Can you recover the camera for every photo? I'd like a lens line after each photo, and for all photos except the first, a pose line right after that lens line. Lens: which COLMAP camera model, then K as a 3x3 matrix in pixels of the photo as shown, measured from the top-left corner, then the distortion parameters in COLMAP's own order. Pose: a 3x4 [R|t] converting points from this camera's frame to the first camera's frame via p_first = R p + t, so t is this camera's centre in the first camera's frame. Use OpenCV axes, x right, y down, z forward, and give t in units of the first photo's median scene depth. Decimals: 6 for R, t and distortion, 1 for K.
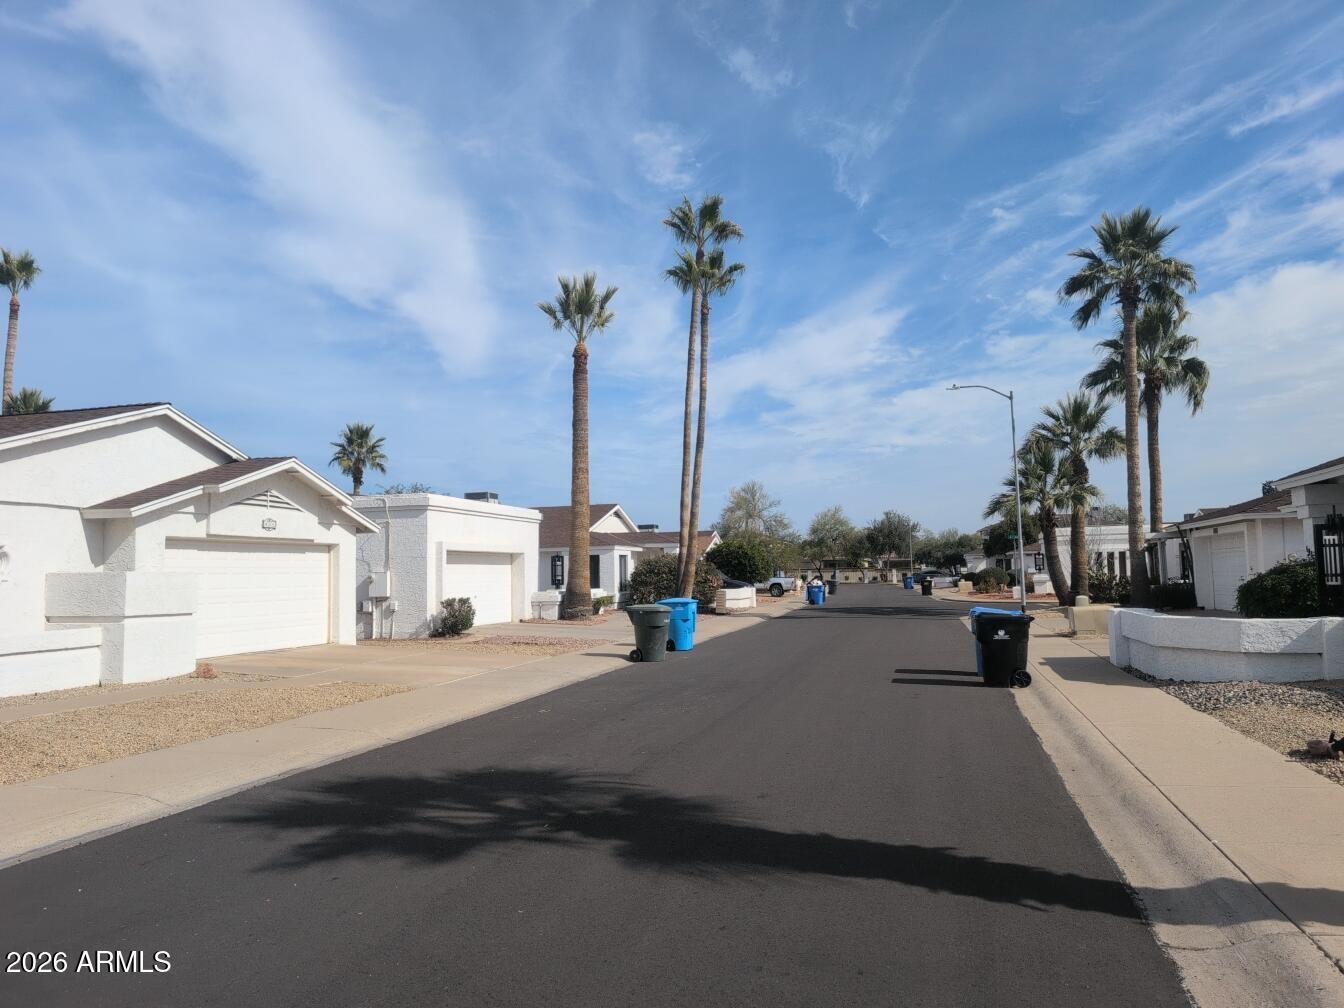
lens RADIAL K [[963.8, 0, 668.5], [0, 963.8, 495.2], [0, 0, 1]] dist [0.017290, -0.016636]
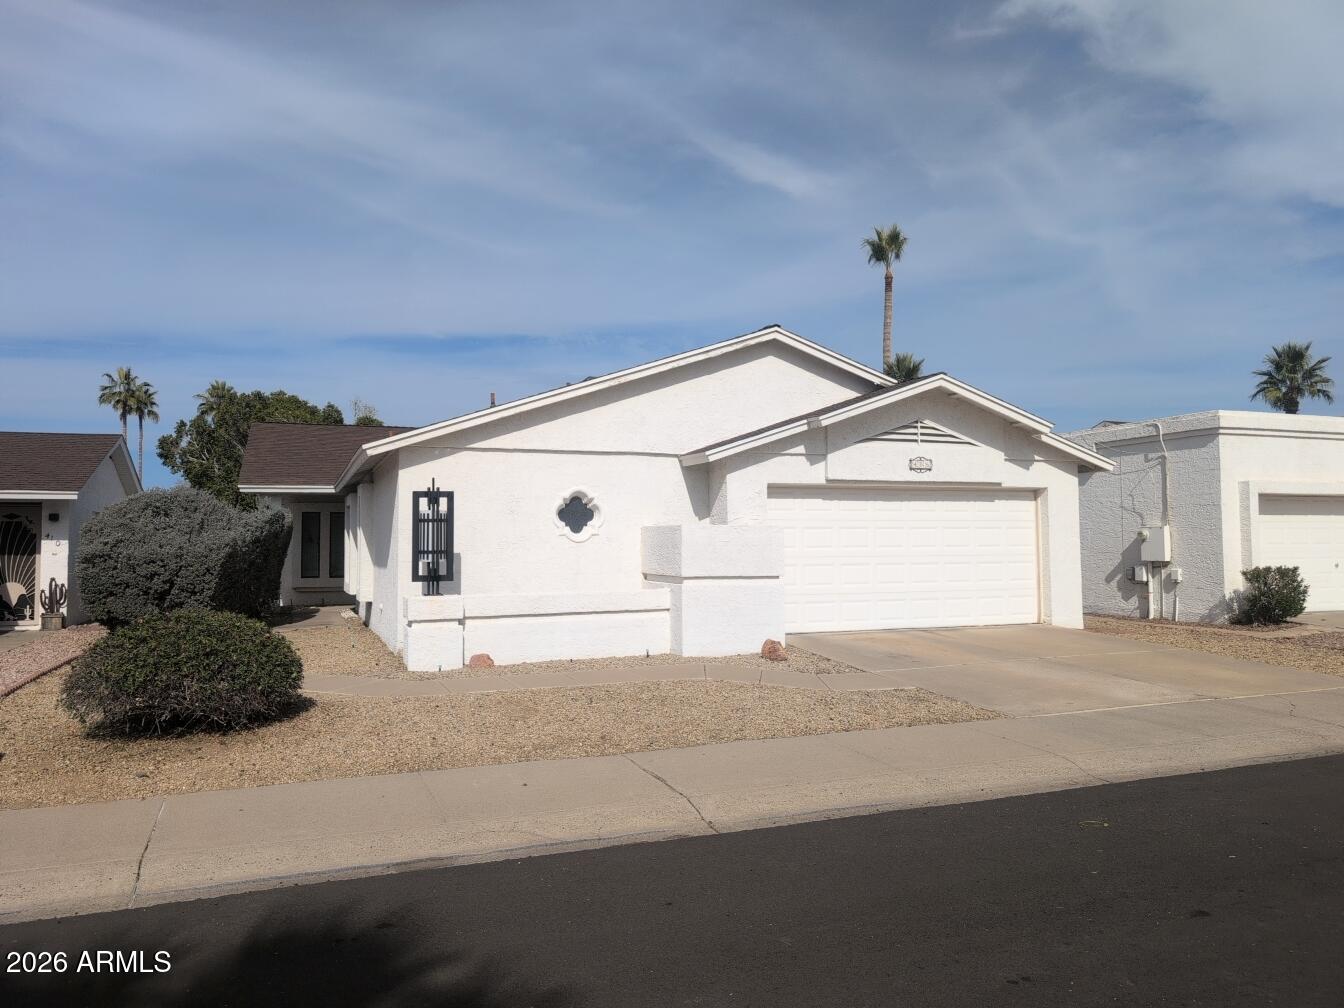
lens RADIAL K [[963.8, 0, 658.6], [0, 963.8, 506.1], [0, 0, 1]] dist [0.017290, -0.016636]
pose [[0.585264, -0.017062, -0.810663, 0.066958], [0.063265, 0.997692, 0.024675, 0.023395], [0.808371, -0.065728, 0.584992, 0.285063]]
